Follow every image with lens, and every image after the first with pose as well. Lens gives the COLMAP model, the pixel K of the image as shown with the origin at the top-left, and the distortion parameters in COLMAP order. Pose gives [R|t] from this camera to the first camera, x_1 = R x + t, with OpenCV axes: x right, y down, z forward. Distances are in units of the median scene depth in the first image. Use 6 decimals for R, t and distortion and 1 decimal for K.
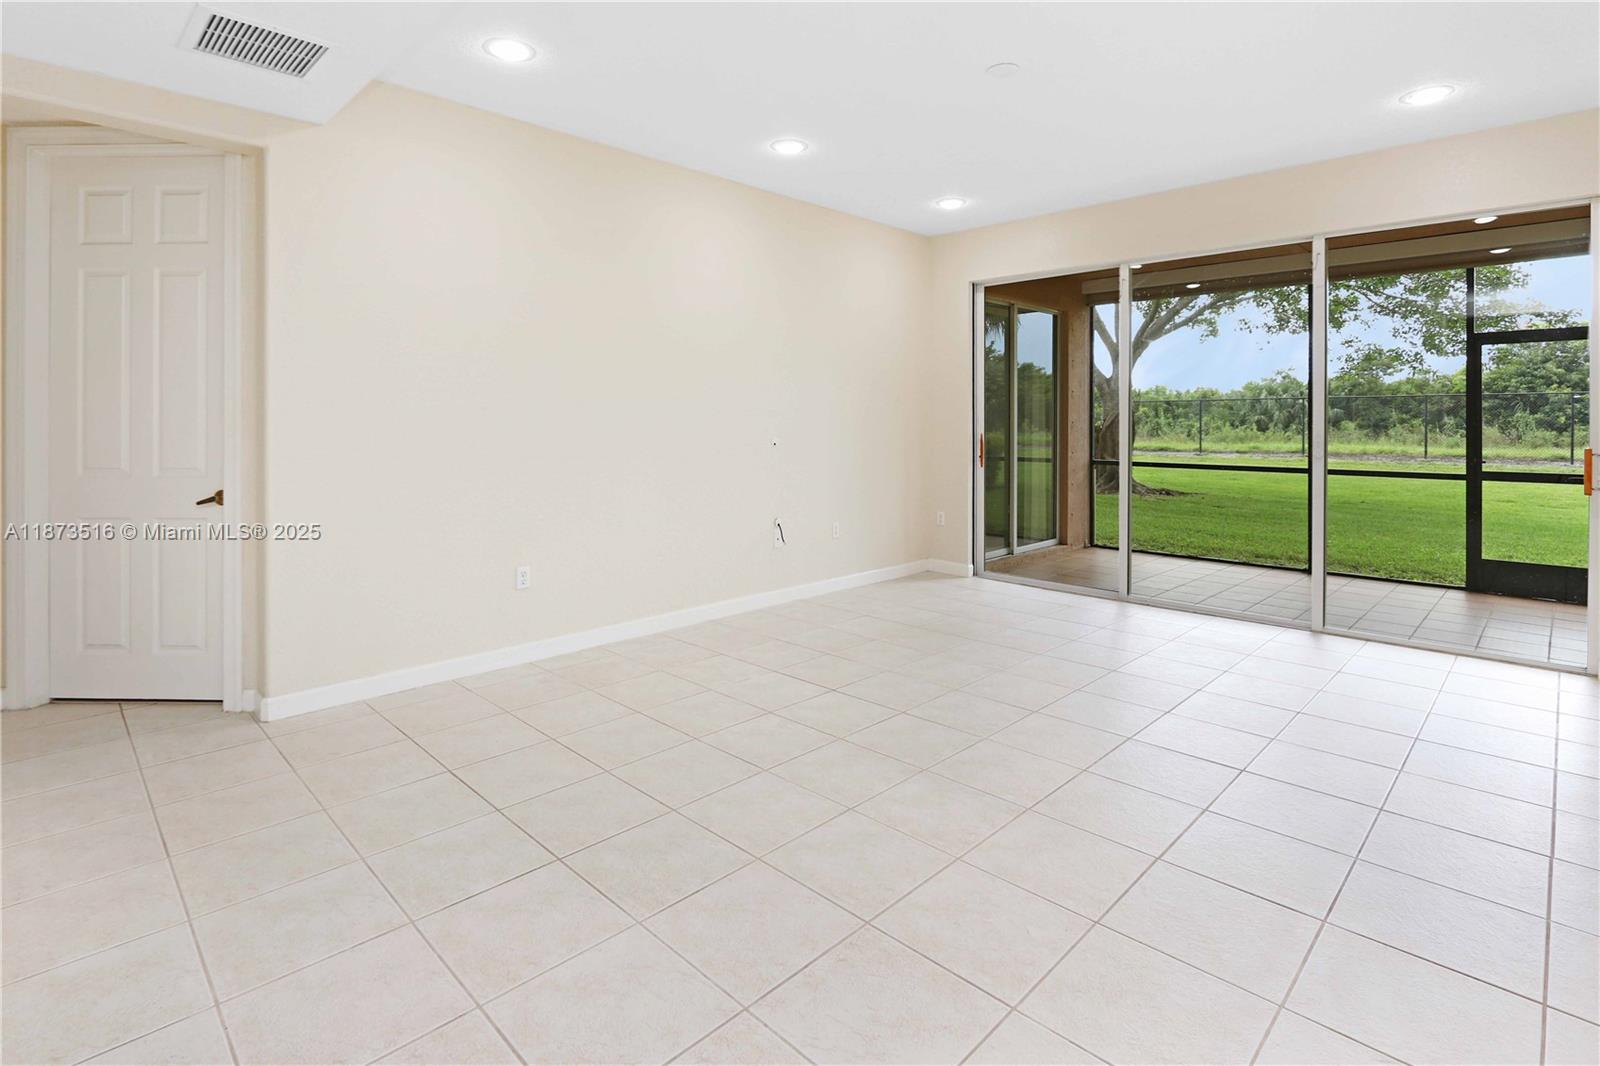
lens RADIAL K [[787.0, 0, 801.5], [0, 787.0, 429.6], [0, 0, 1]] dist [-0.003428, -0.000571]
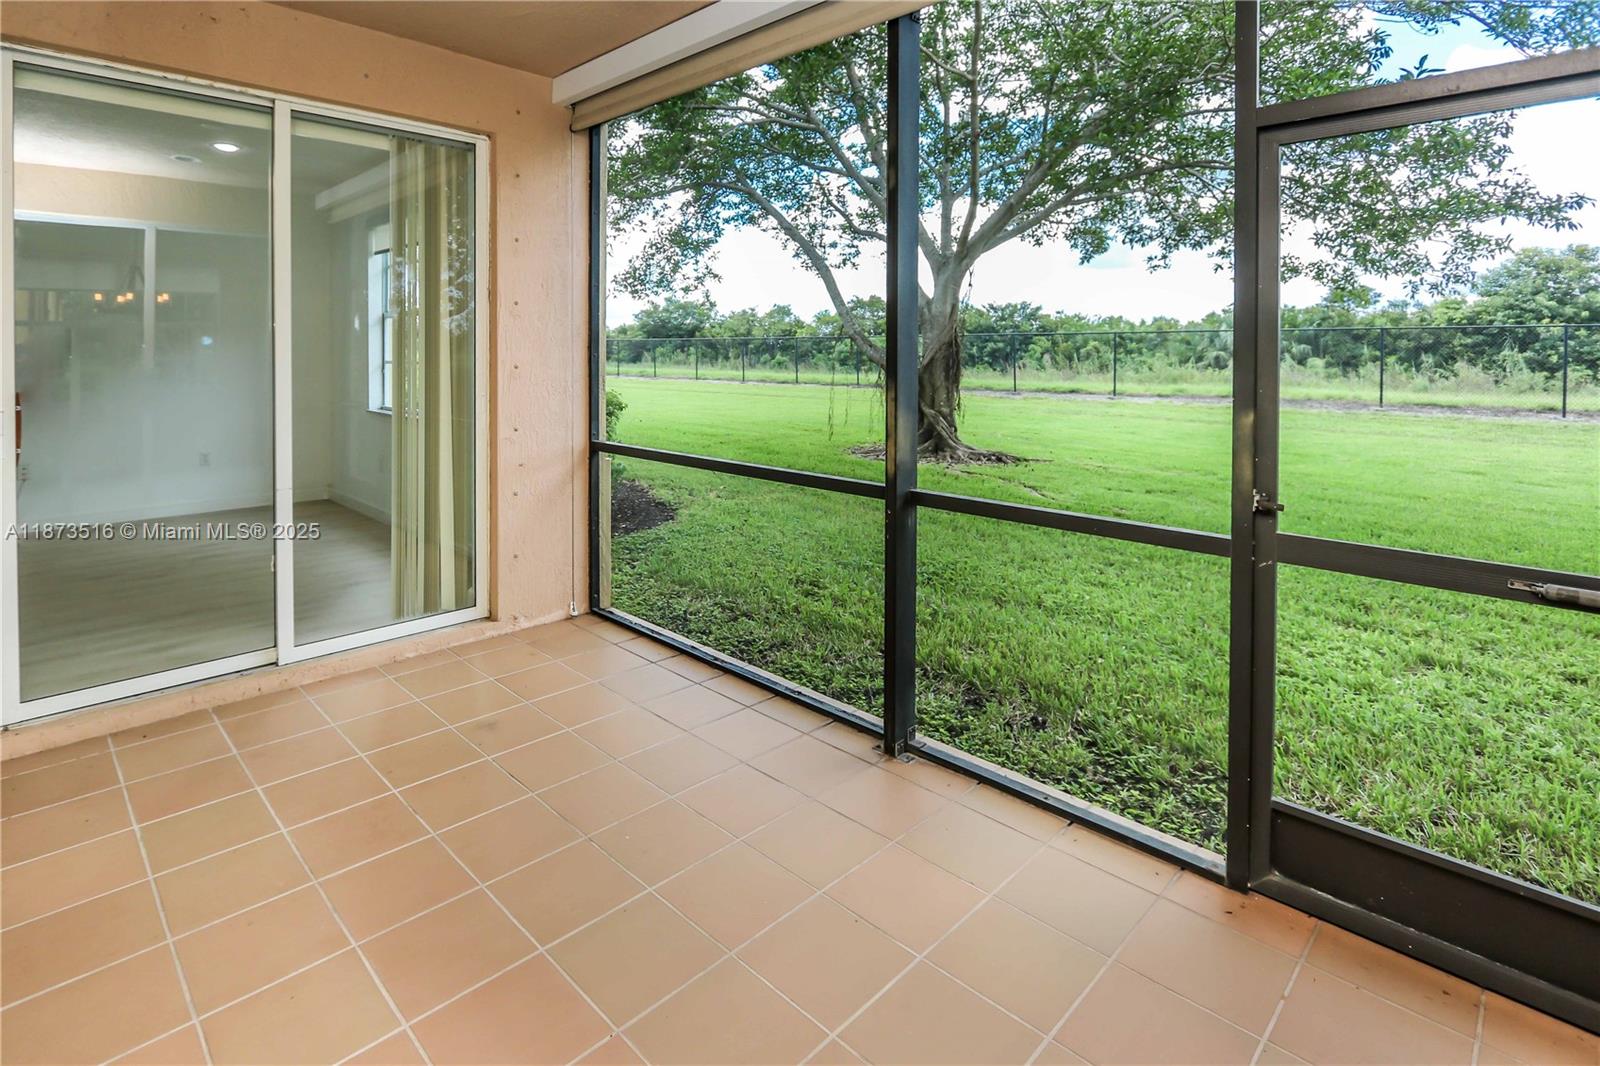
lens RADIAL K [[797.8, 0, 764.0], [0, 797.8, 364.5], [0, 0, 1]] dist [-0.011873, -0.001589]
pose [[0.999804, 0.007861, -0.018154, 0.175935], [-0.007801, 0.999964, 0.003348, -0.004312], [0.018180, -0.003206, 0.999830, 0.177947]]
